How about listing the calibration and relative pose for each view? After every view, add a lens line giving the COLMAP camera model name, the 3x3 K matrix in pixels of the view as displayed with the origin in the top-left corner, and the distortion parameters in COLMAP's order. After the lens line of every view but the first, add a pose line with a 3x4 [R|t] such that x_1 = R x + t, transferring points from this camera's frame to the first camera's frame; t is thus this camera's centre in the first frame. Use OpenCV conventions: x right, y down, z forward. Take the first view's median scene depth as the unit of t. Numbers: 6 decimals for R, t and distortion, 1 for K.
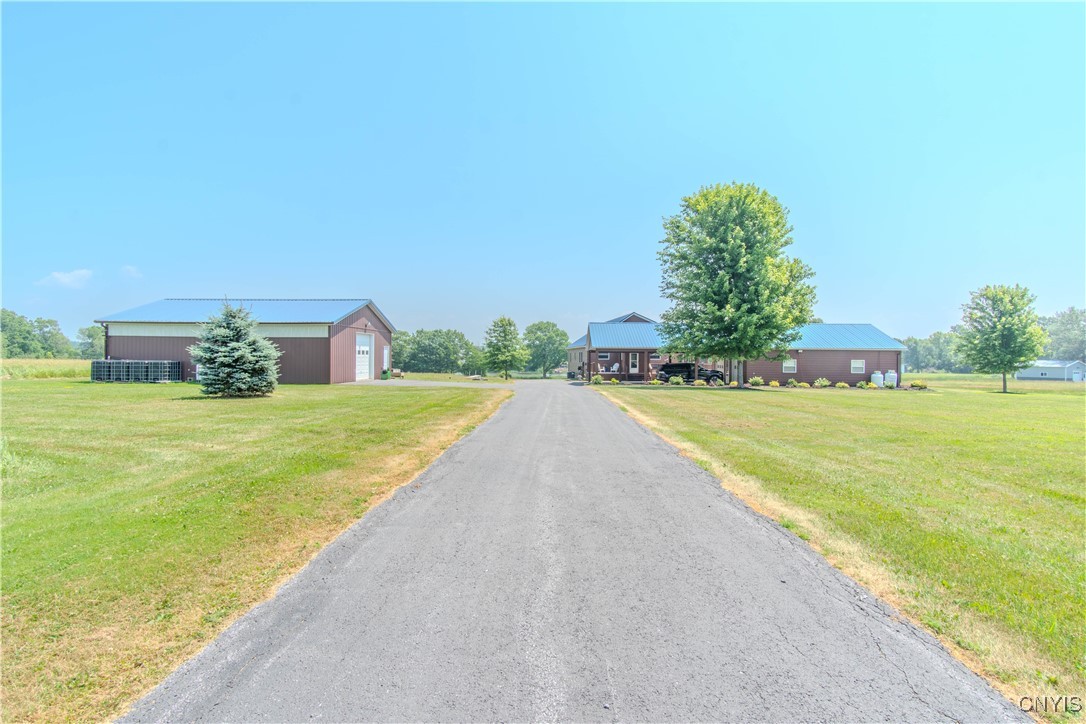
lens RADIAL K [[588.3, 0, 550.5], [0, 588.3, 362.9], [0, 0, 1]] dist [0.002946, 0.001613]
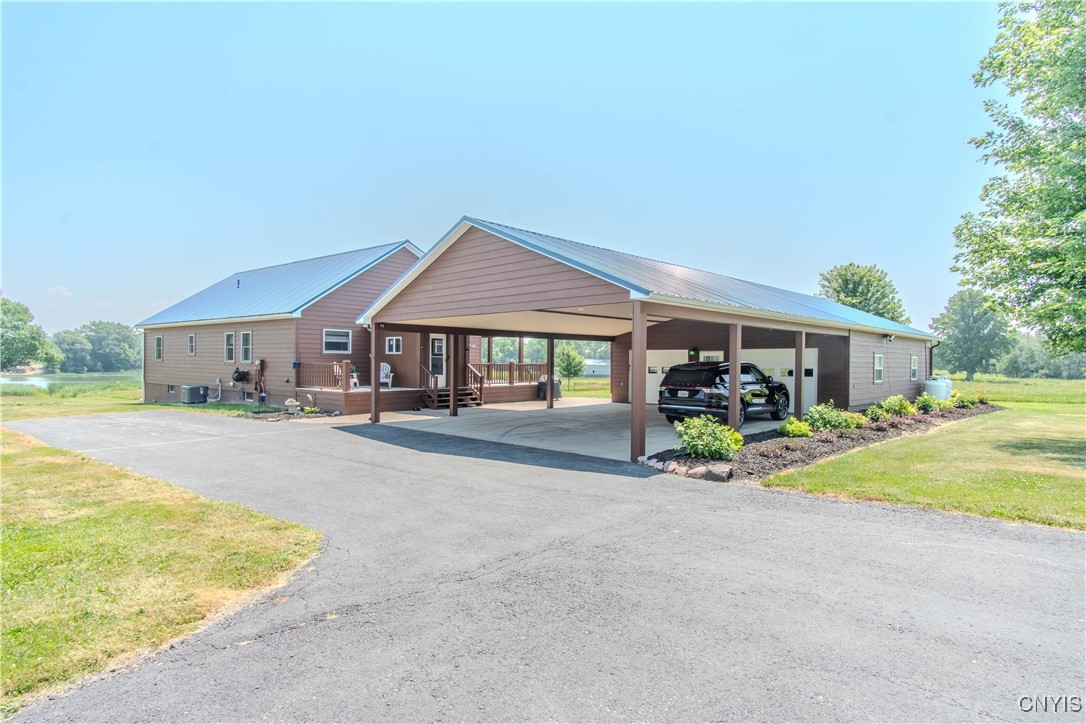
lens RADIAL K [[588.3, 0, 550.5], [0, 588.3, 362.9], [0, 0, 1]] dist [0.002946, 0.001613]
pose [[0.691625, -0.002595, 0.722252, -0.084584], [0.000800, 0.999996, 0.002826, -0.000439], [-0.722256, -0.001377, 0.691624, 0.626851]]
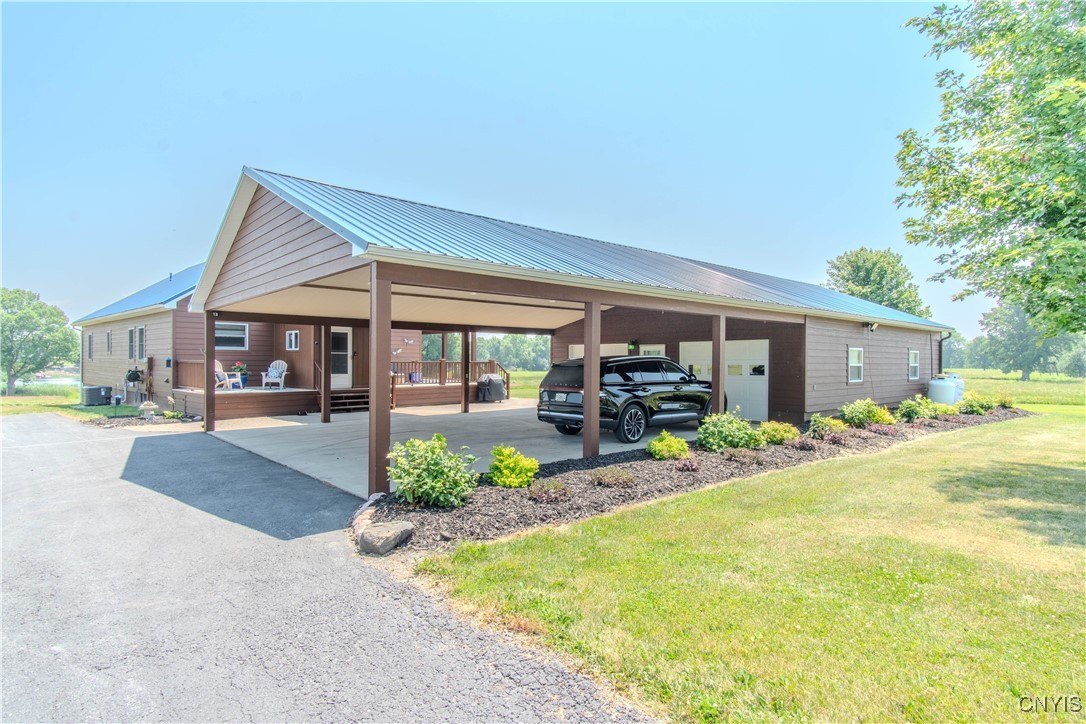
lens RADIAL K [[578.3, 0, 550.4], [0, 578.3, 361.3], [0, 0, 1]] dist [0.004655, 0.001578]
pose [[0.744240, -0.002725, 0.667907, 0.005833], [0.003896, 0.999992, -0.000261, 0.001669], [-0.667901, 0.002796, 0.744245, 0.619365]]
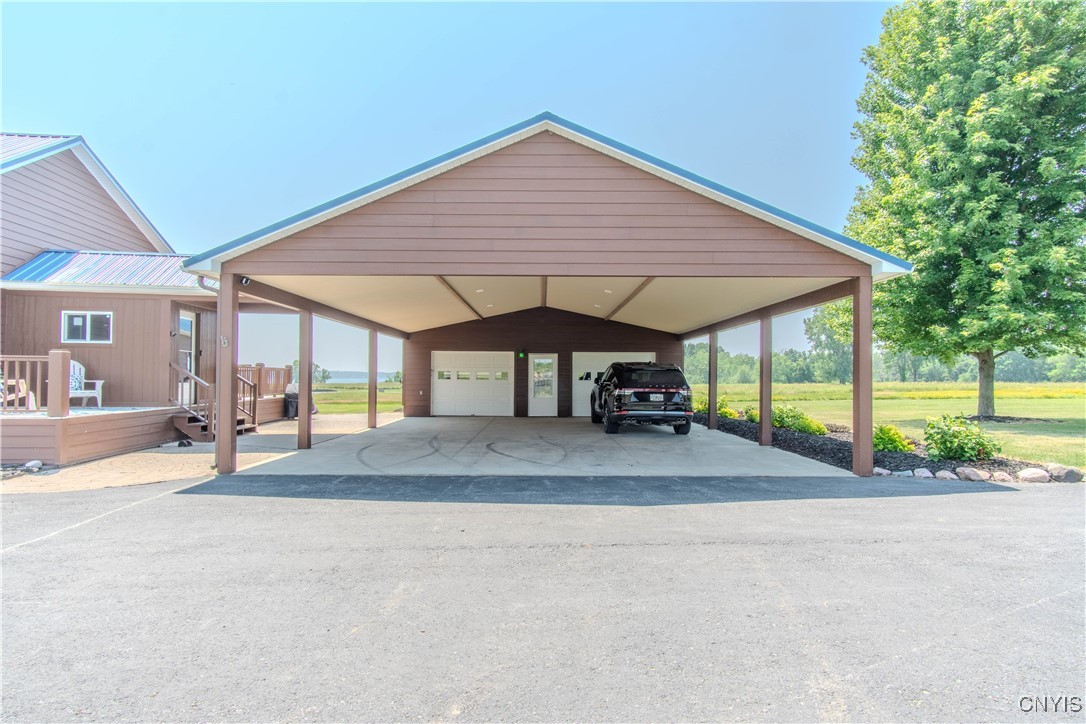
lens RADIAL K [[588.3, 0, 550.5], [0, 588.3, 362.9], [0, 0, 1]] dist [0.002946, 0.001613]
pose [[-0.006676, 0.019136, 0.999795, -0.081231], [0.000234, 0.999817, -0.019135, 0.004968], [-0.999978, 0.000106, -0.006680, 0.800983]]
